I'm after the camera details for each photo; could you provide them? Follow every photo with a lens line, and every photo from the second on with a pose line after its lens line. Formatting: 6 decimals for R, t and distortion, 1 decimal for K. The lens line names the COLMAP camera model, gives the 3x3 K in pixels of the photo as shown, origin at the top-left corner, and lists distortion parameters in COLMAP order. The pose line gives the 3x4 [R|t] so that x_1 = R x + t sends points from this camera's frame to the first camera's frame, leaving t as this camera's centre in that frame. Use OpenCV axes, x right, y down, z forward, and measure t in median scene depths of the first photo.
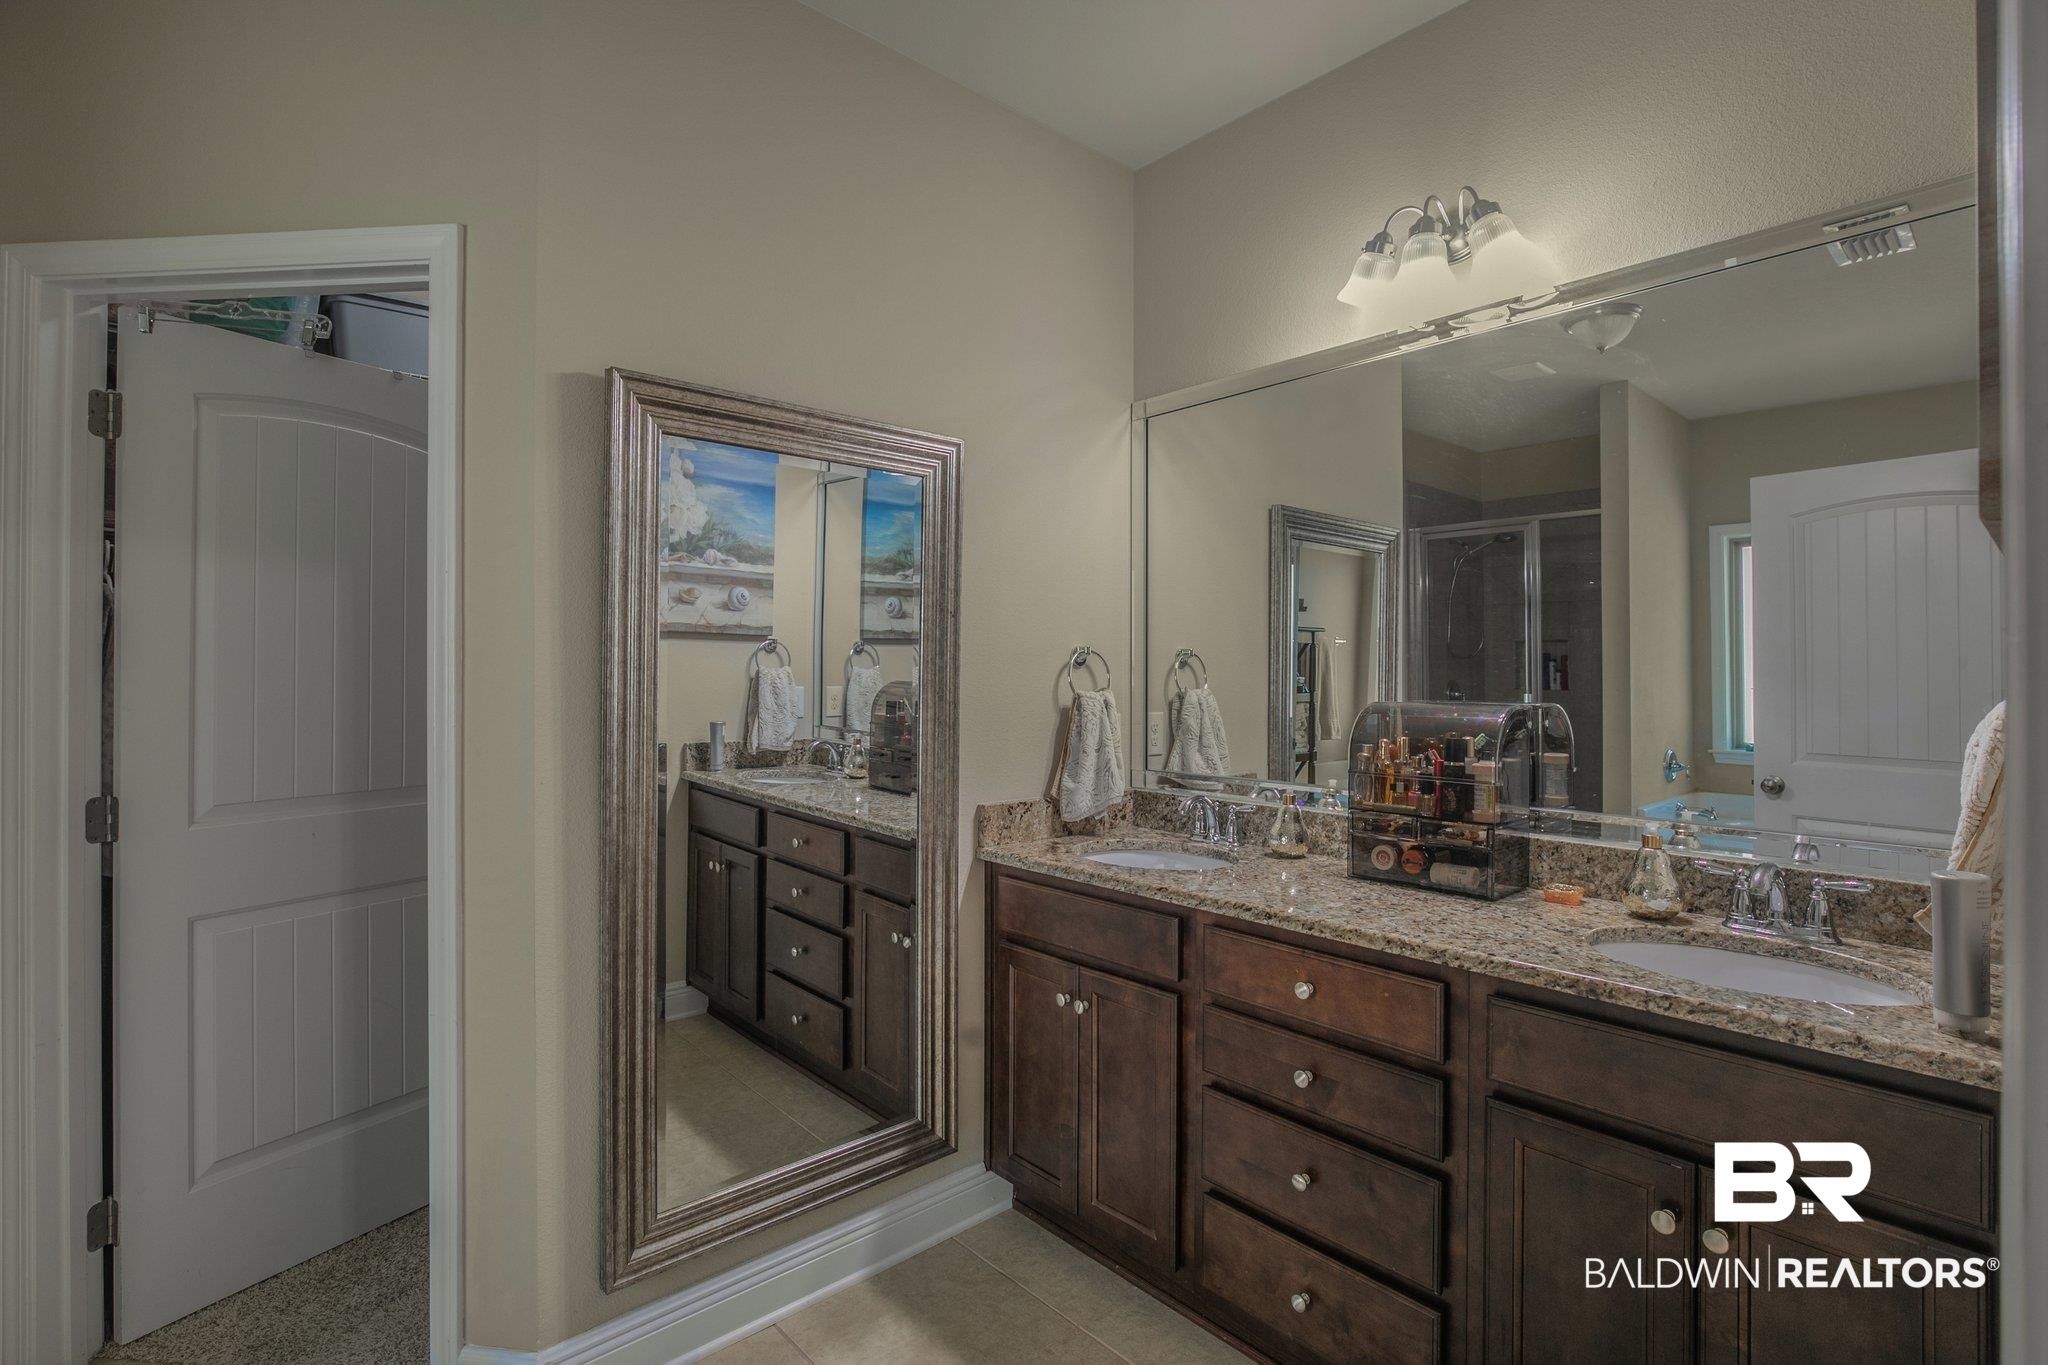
lens RADIAL K [[953.6, 0, 1028.4], [0, 953.6, 677.2], [0, 0, 1]] dist [-0.010101, 0.005521]
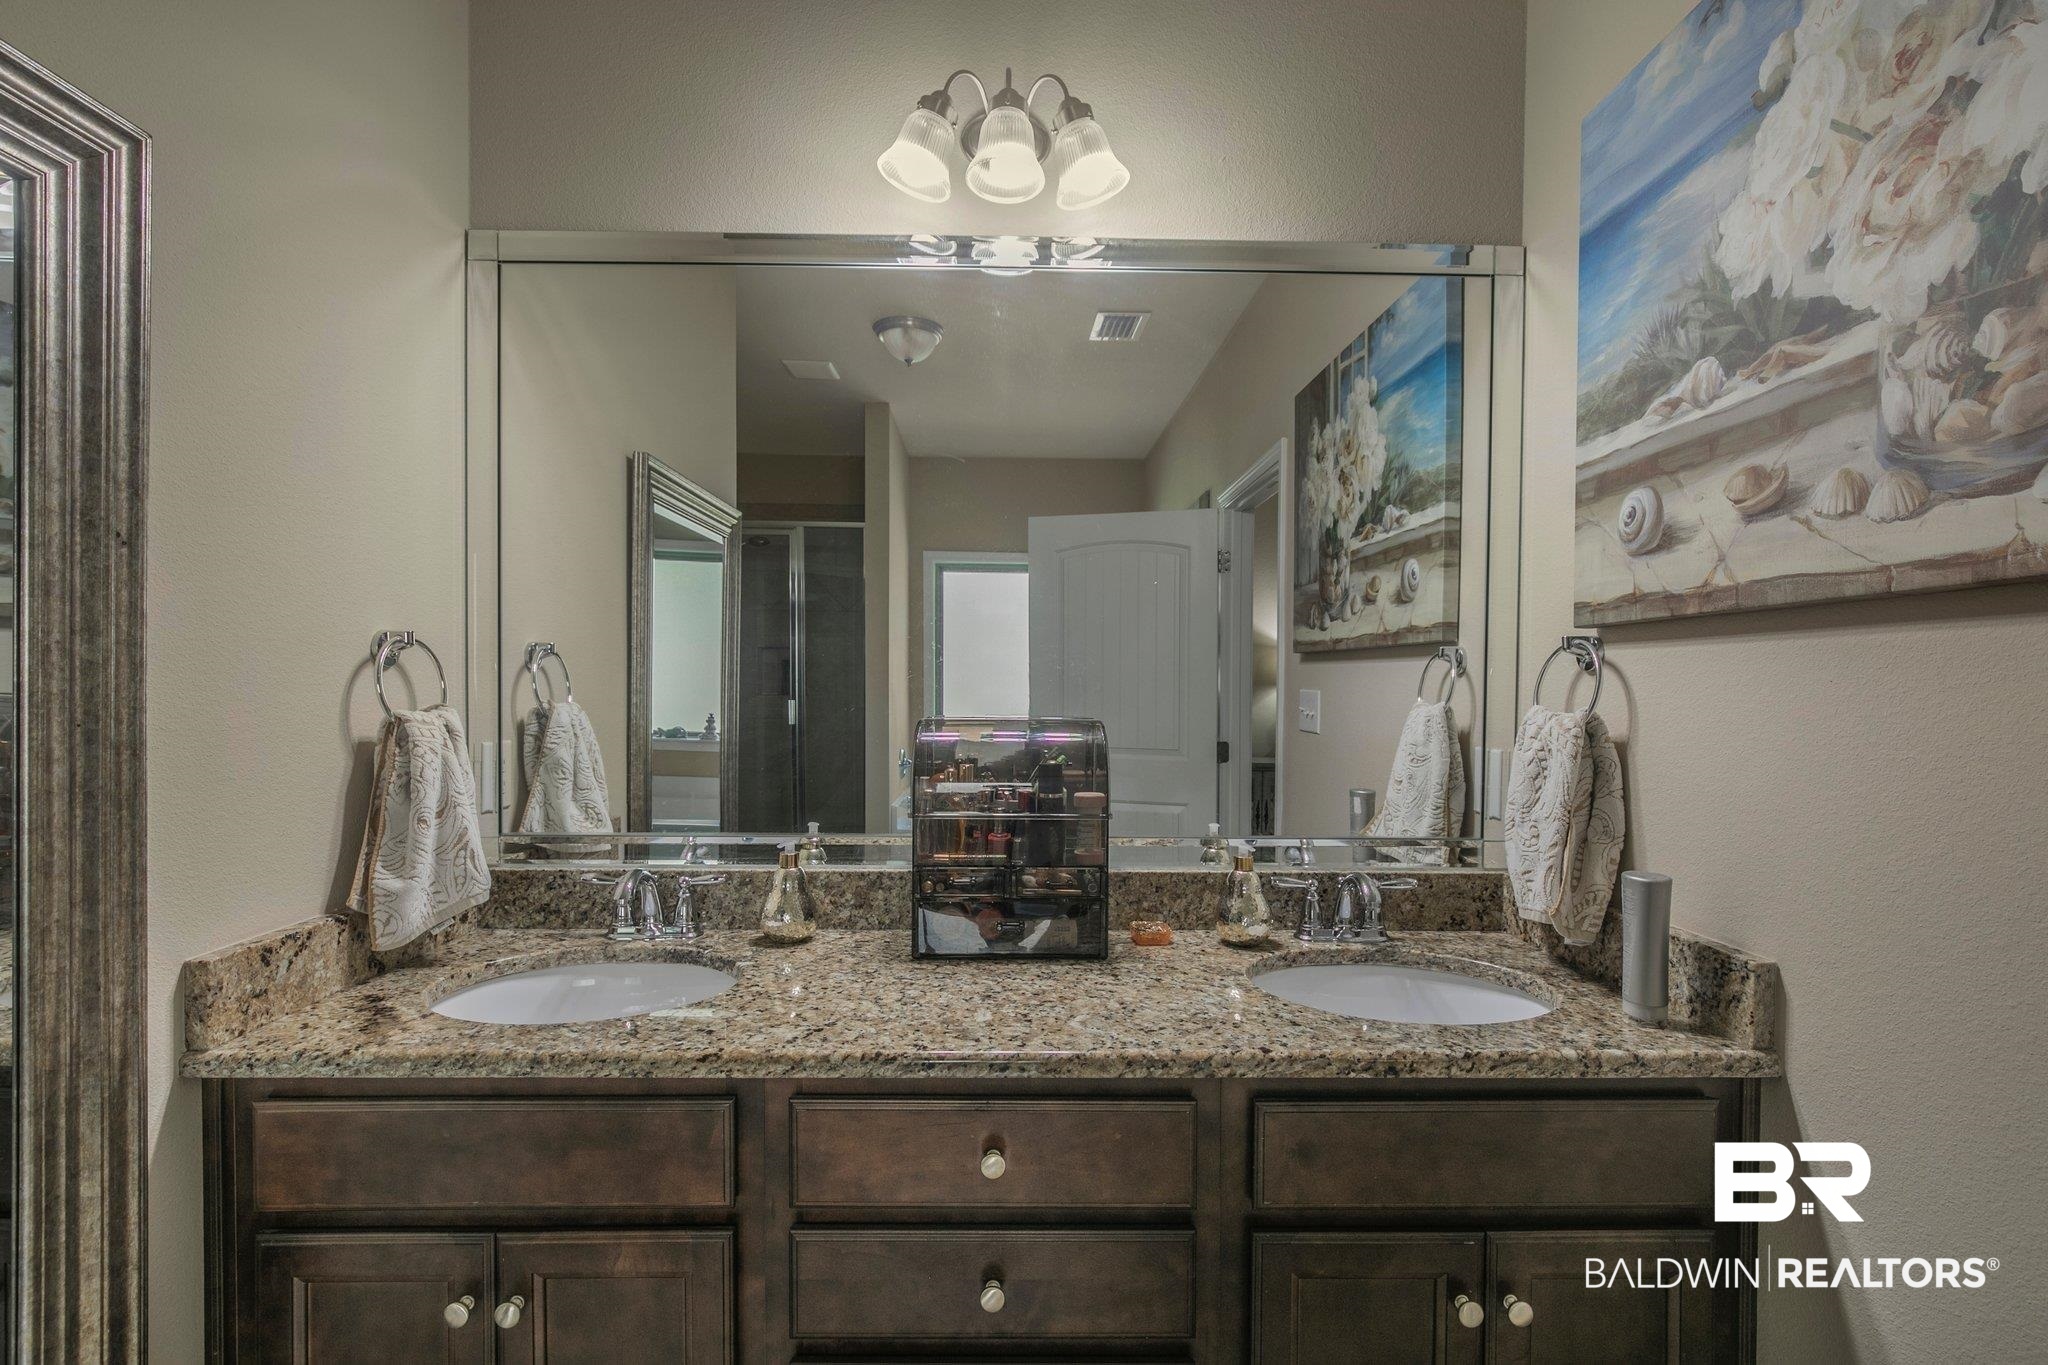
lens RADIAL K [[953.6, 0, 1074.6], [0, 953.6, 706.2], [0, 0, 1]] dist [-0.010101, 0.005521]
pose [[0.654131, -0.015719, 0.756218, -0.123400], [-0.003200, 0.999718, 0.023549, -0.002474], [-0.756375, -0.017824, 0.653896, 0.397309]]
